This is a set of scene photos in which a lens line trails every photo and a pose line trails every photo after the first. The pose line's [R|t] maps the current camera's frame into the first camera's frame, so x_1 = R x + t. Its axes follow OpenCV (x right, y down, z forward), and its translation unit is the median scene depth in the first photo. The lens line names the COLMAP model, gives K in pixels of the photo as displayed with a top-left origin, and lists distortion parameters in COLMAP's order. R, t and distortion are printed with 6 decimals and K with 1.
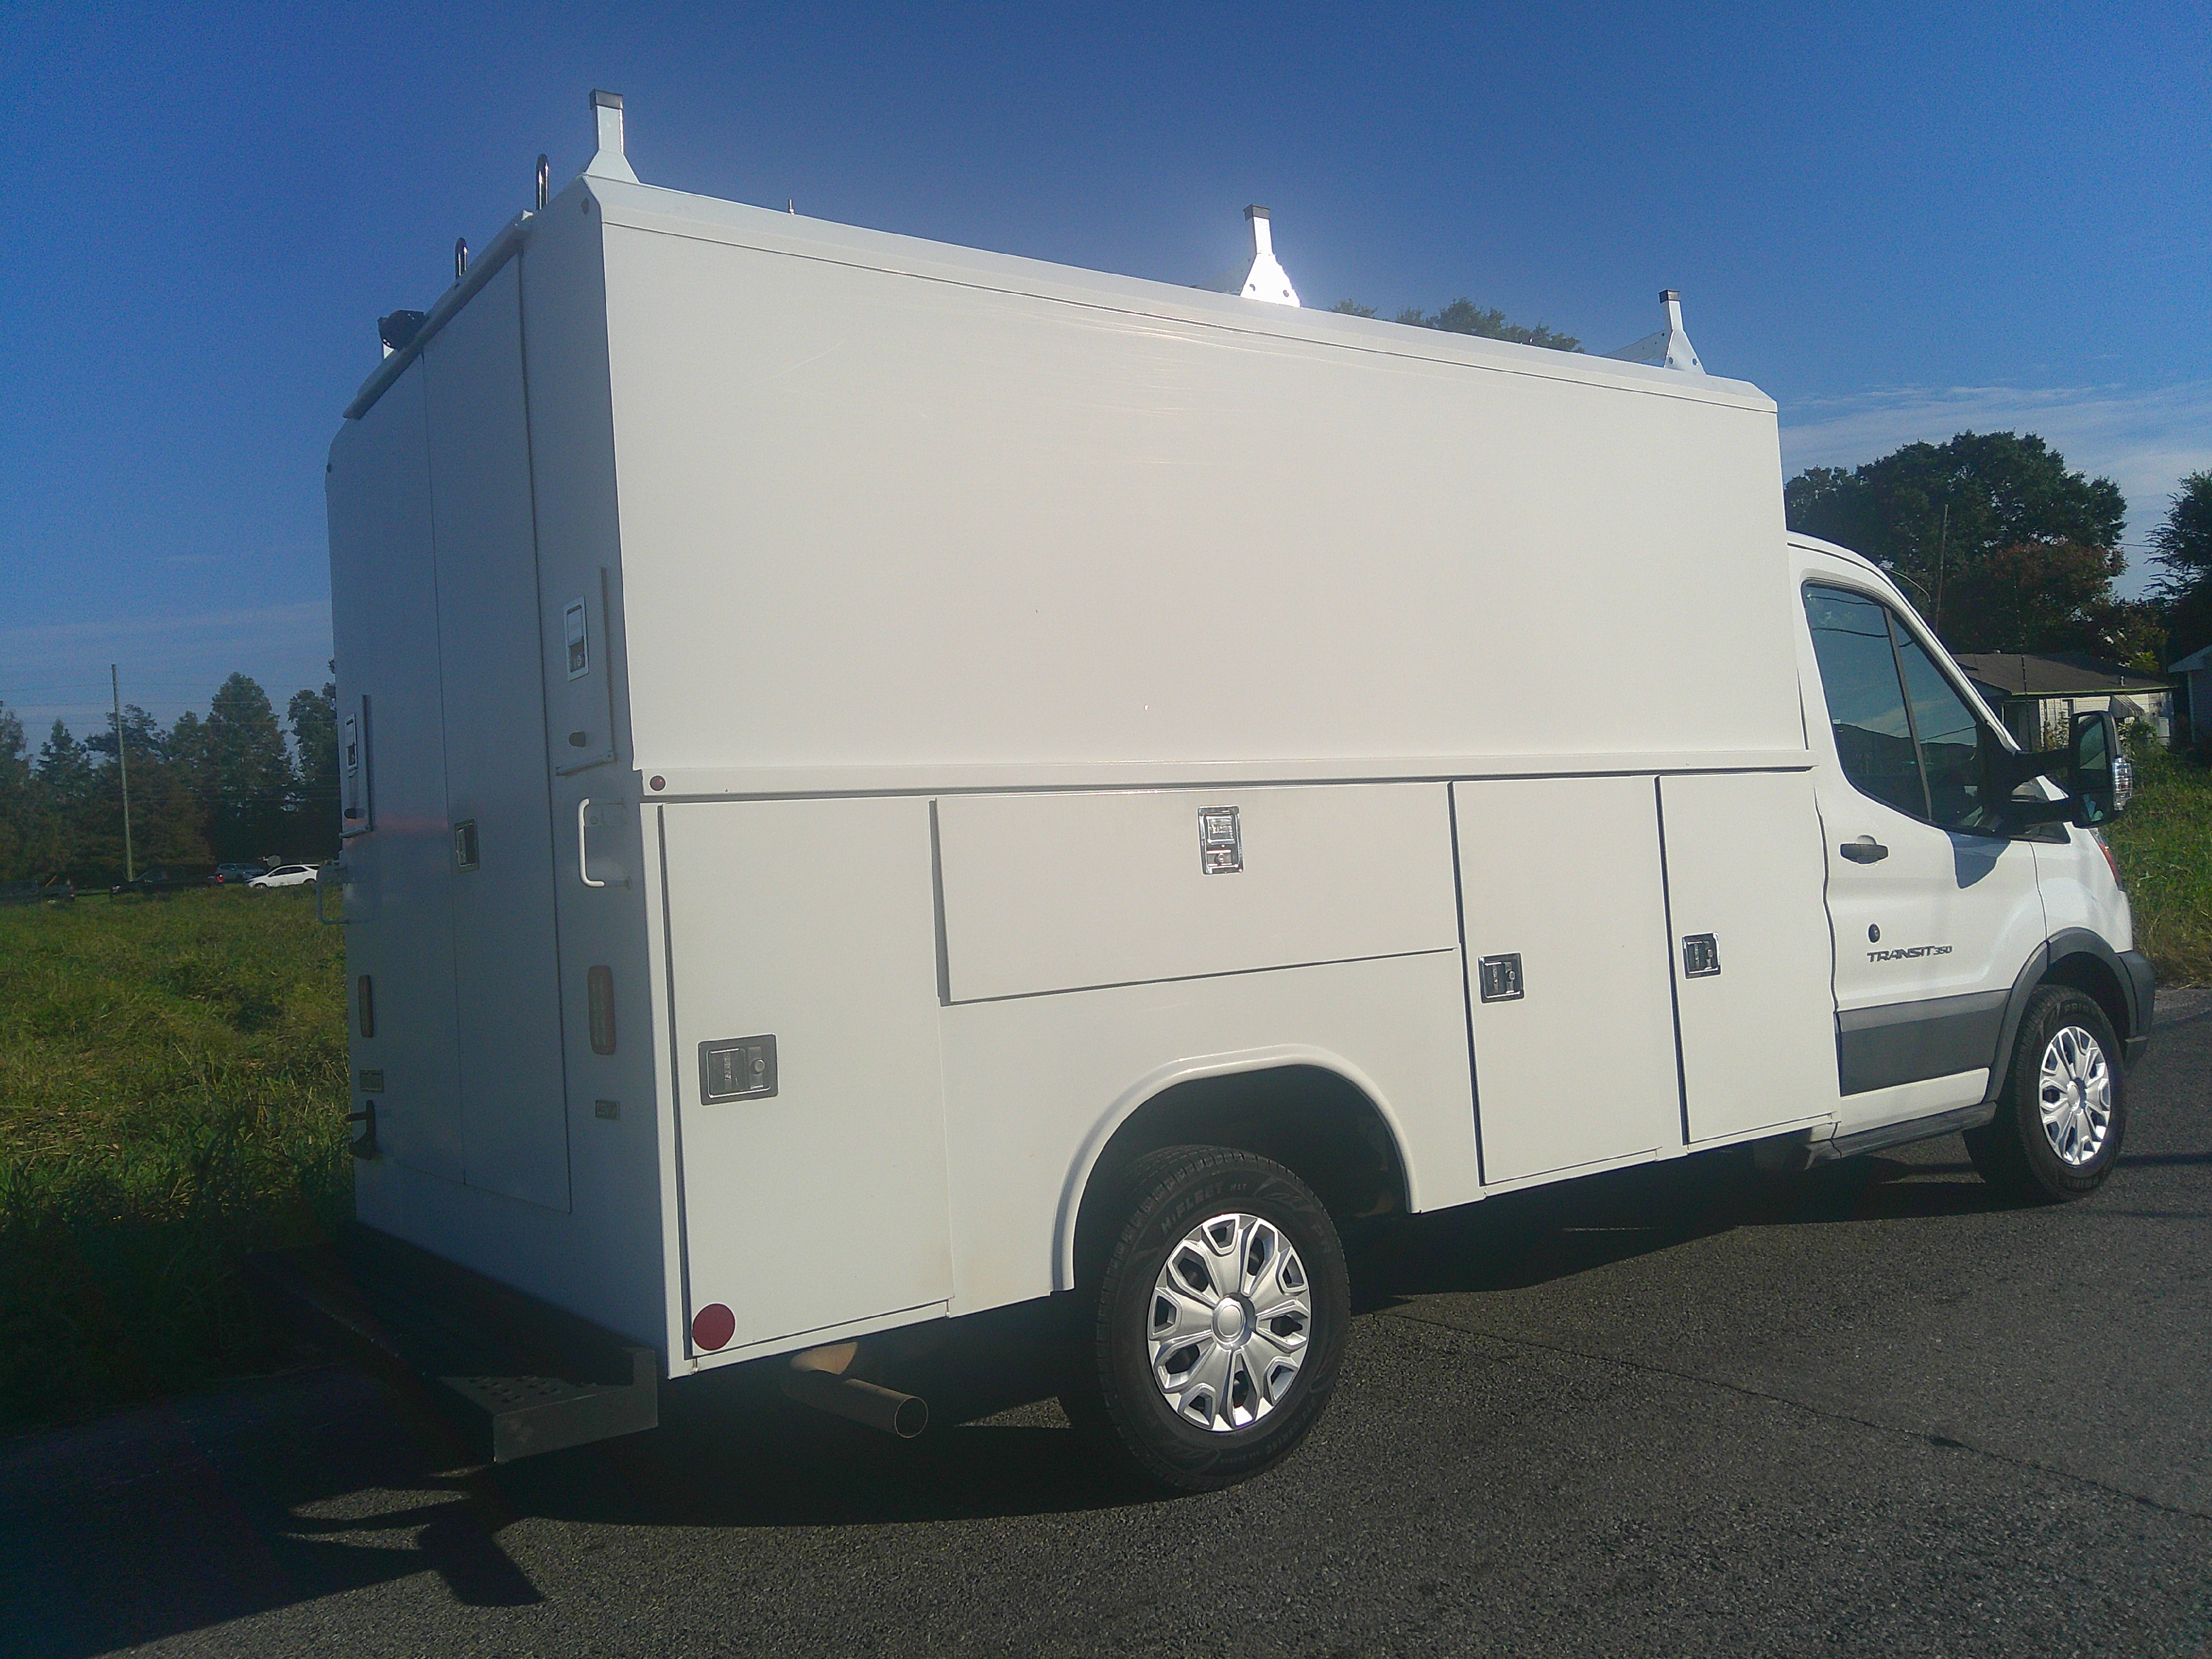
lens RADIAL K [[1840.8, 0, 1100.7], [0, 1840.8, 738.0], [0, 0, 1]] dist [0.047653, -0.073757]
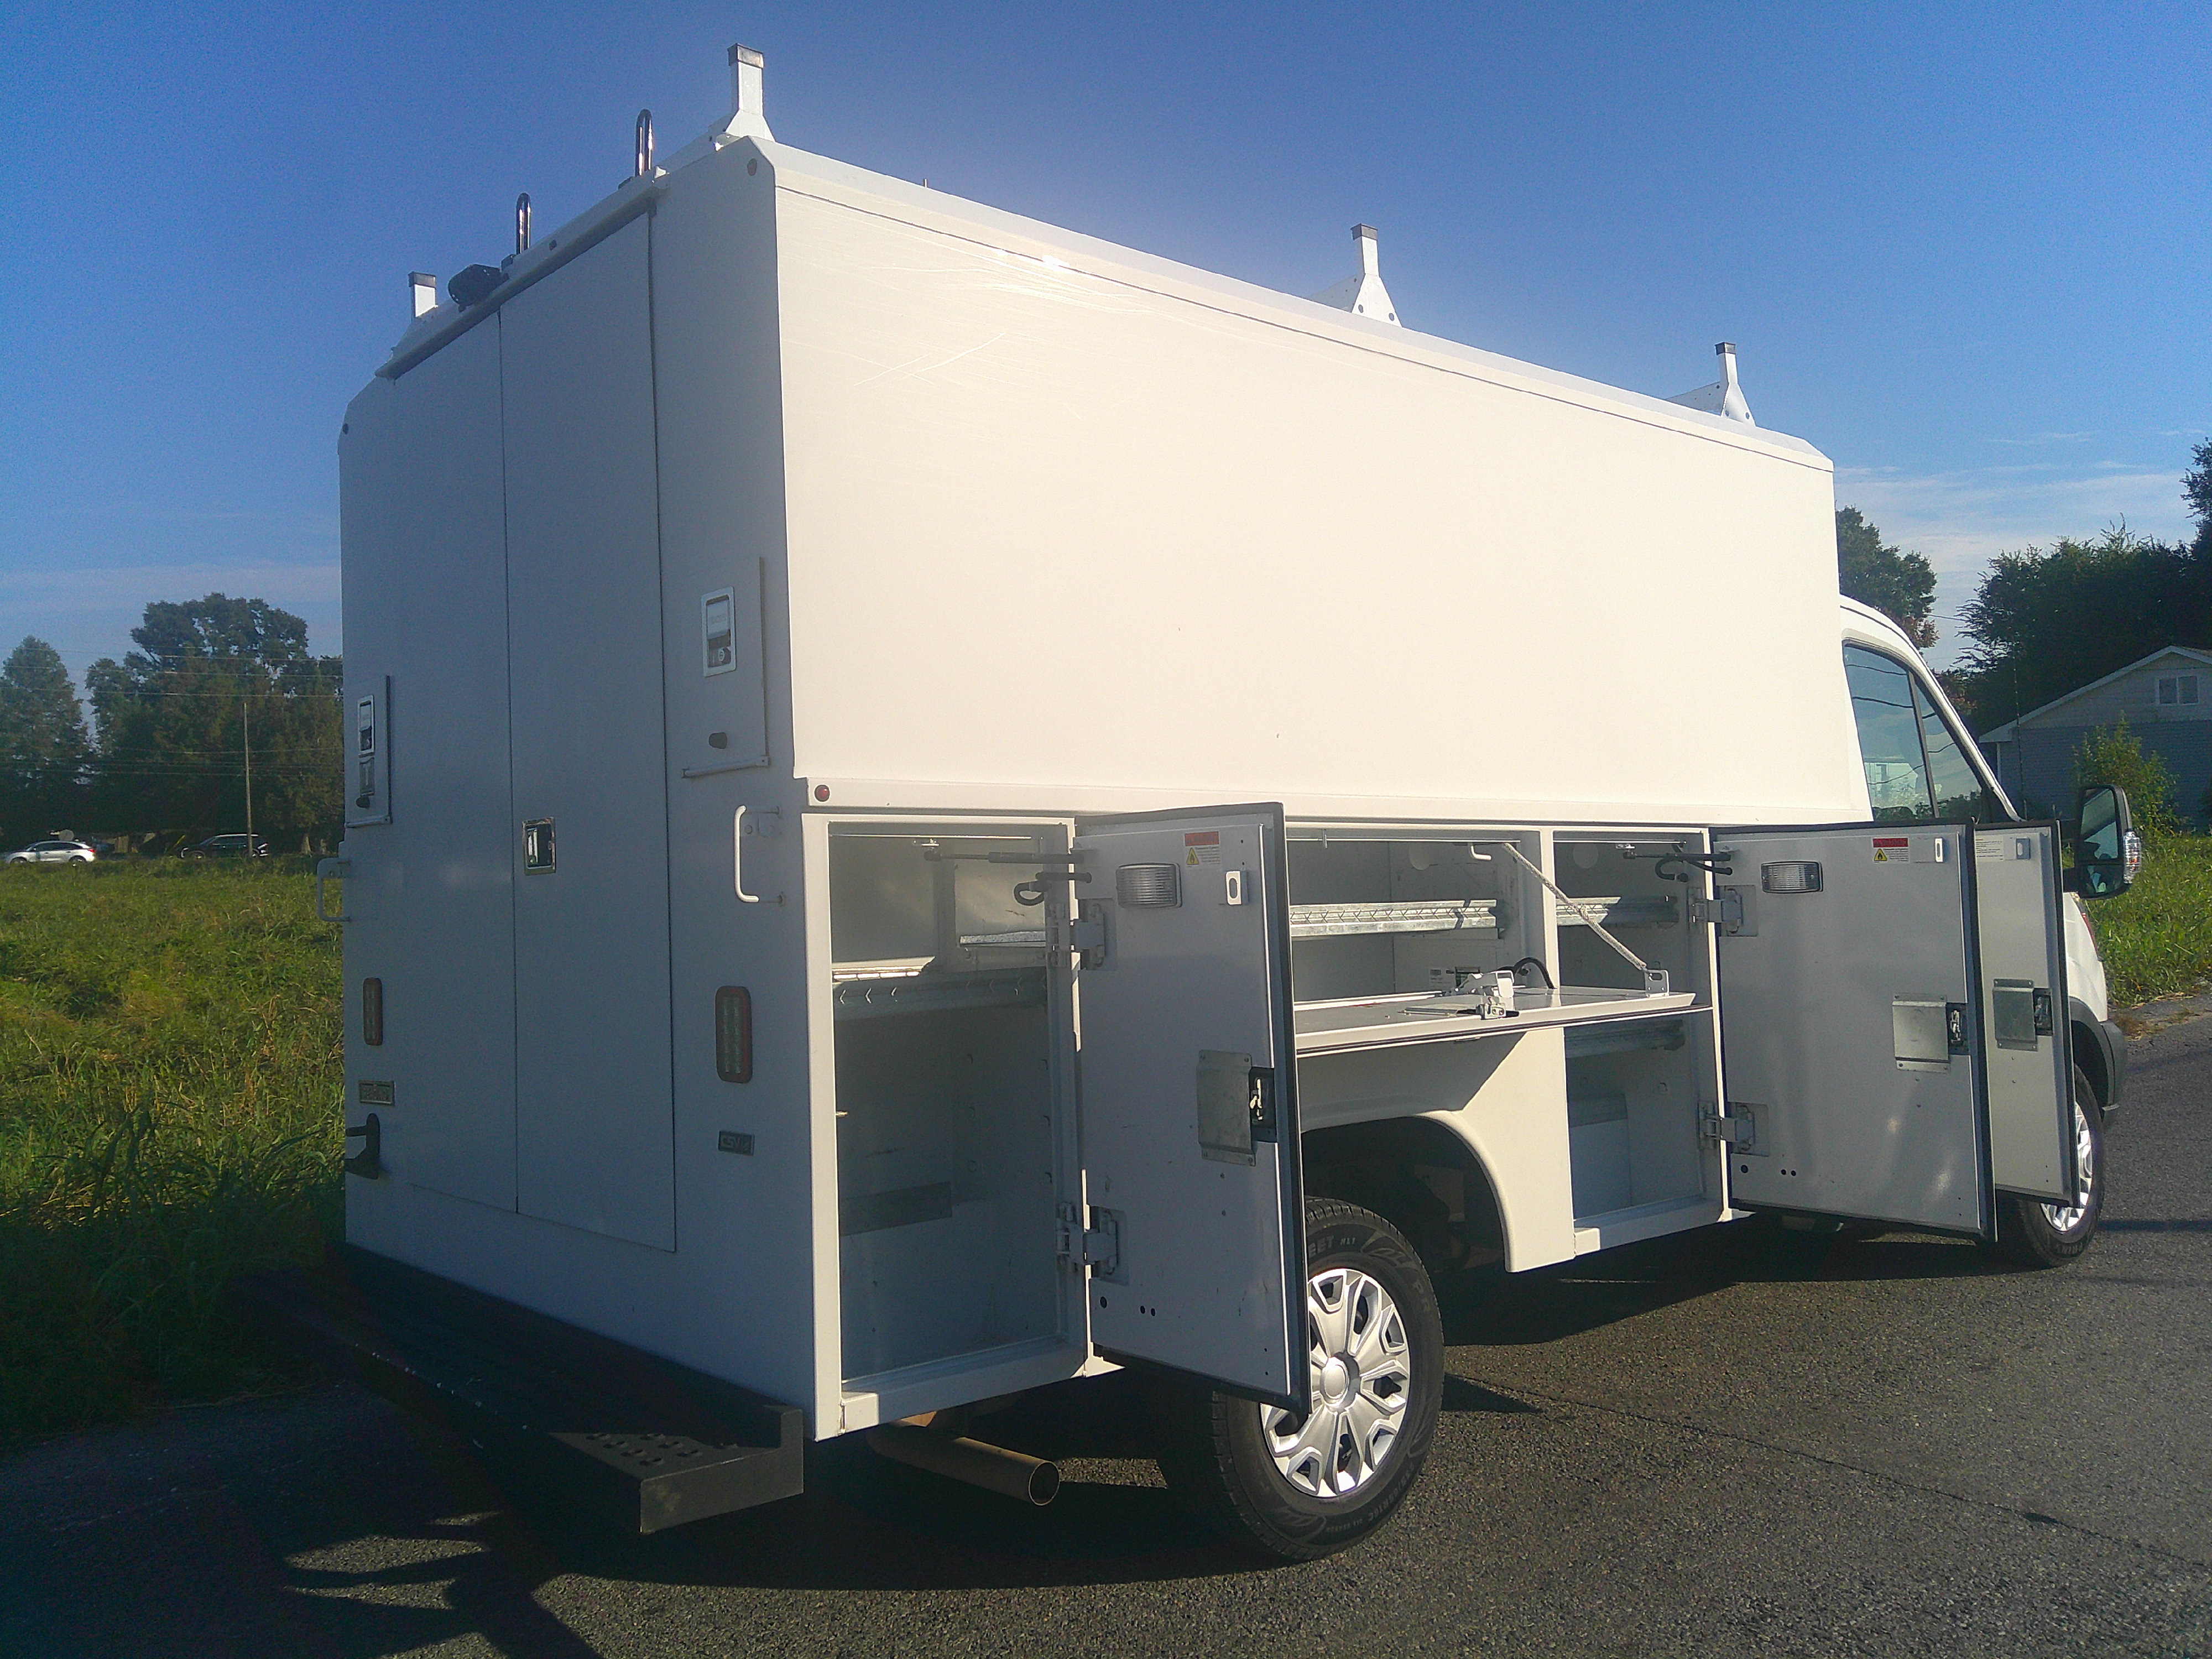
lens RADIAL K [[1840.8, 0, 1090.1], [0, 1840.8, 748.2], [0, 0, 1]] dist [0.047653, -0.073757]
pose [[0.994767, 0.051926, 0.087985, -0.152461], [-0.051584, 0.998650, -0.006152, 0.000526], [-0.088186, 0.001582, 0.996103, 0.054541]]
